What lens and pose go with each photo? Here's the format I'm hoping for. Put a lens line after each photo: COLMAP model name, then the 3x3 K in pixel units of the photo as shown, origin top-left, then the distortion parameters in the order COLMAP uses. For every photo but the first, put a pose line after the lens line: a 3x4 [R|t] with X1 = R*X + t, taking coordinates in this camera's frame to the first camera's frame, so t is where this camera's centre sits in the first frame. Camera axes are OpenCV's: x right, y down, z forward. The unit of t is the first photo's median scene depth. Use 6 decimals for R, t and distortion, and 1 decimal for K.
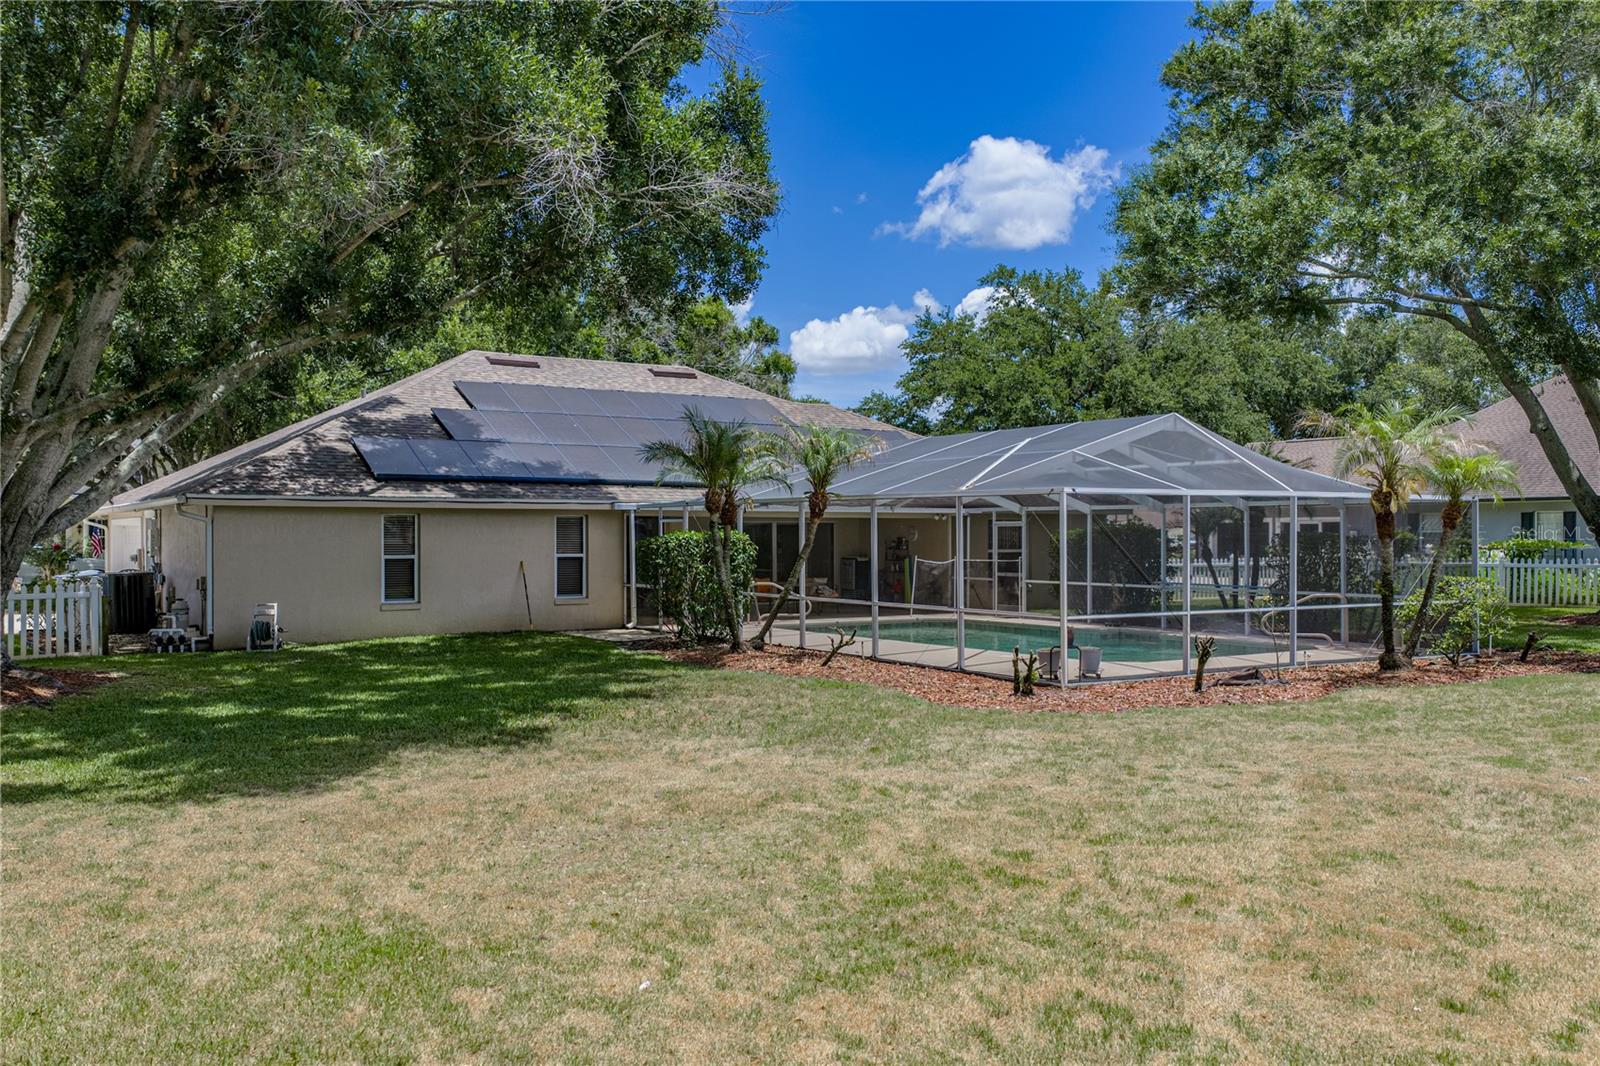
lens RADIAL K [[1310.3, 0, 802.3], [0, 1310.3, 534.5], [0, 0, 1]] dist [0.028987, -0.003560]
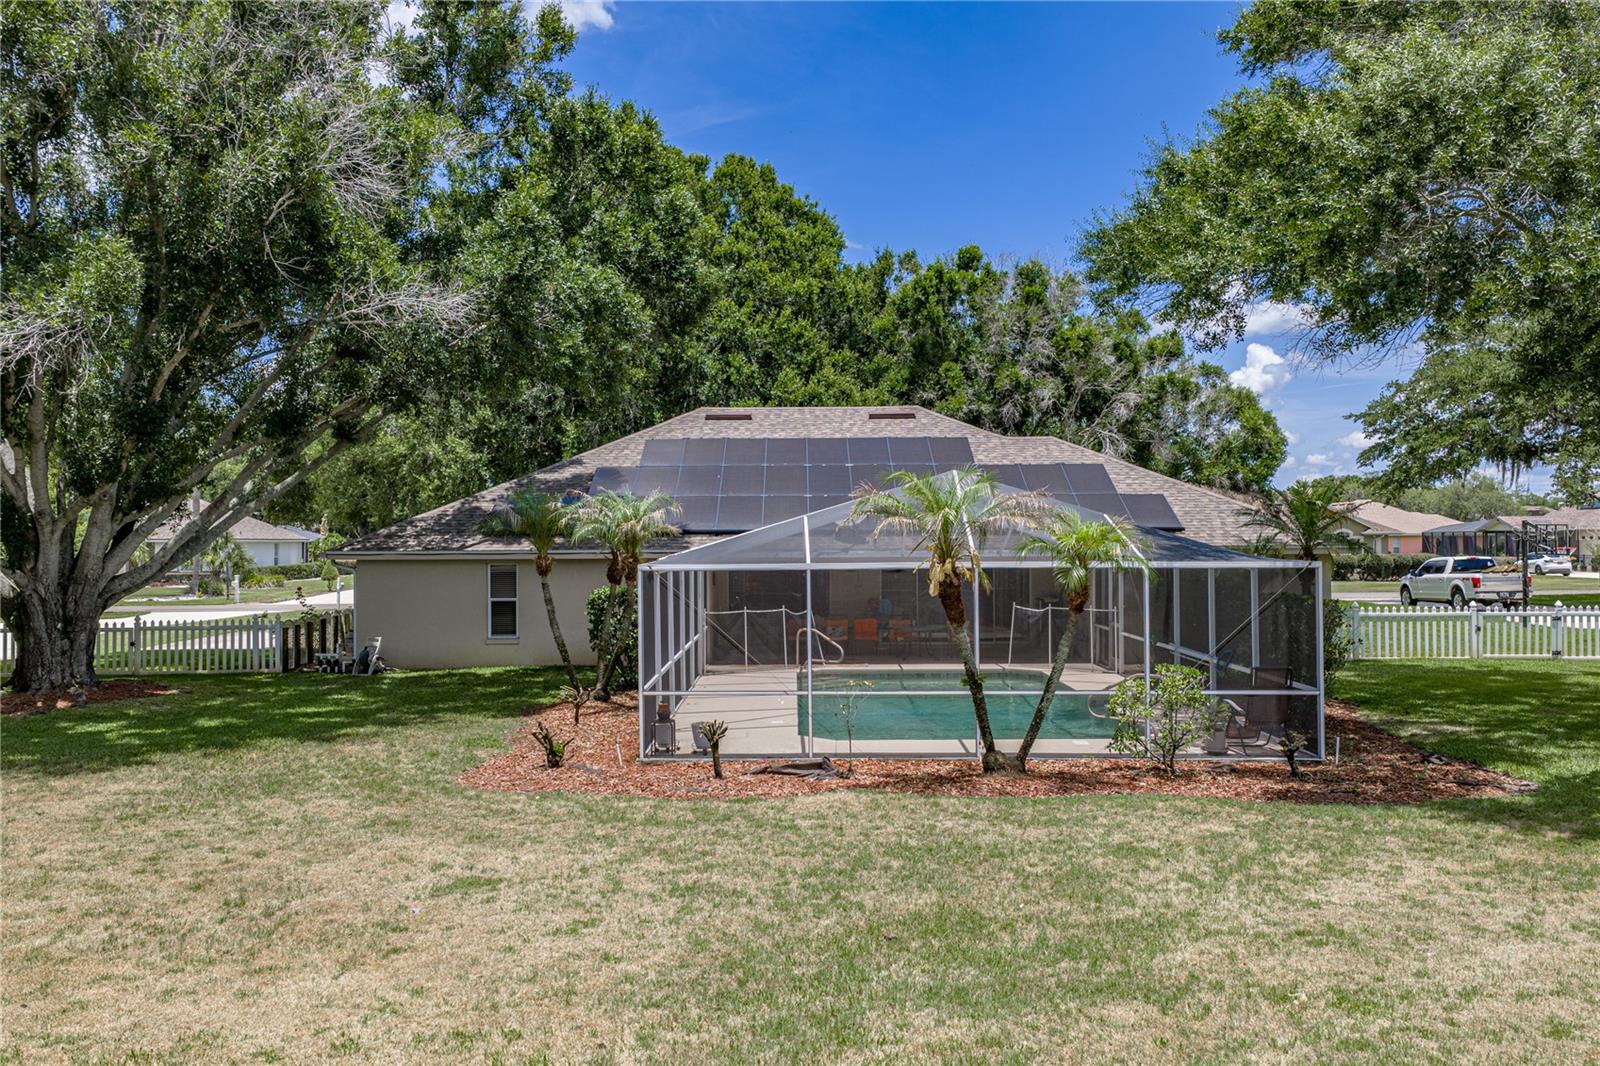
lens RADIAL K [[1310.3, 0, 799.7], [0, 1310.3, 534.7], [0, 0, 1]] dist [0.028987, -0.003560]
pose [[0.838630, -0.007003, -0.544656, 0.577044], [0.004873, 0.999974, -0.005355, -0.034723], [0.544679, 0.001837, 0.838643, 0.149297]]
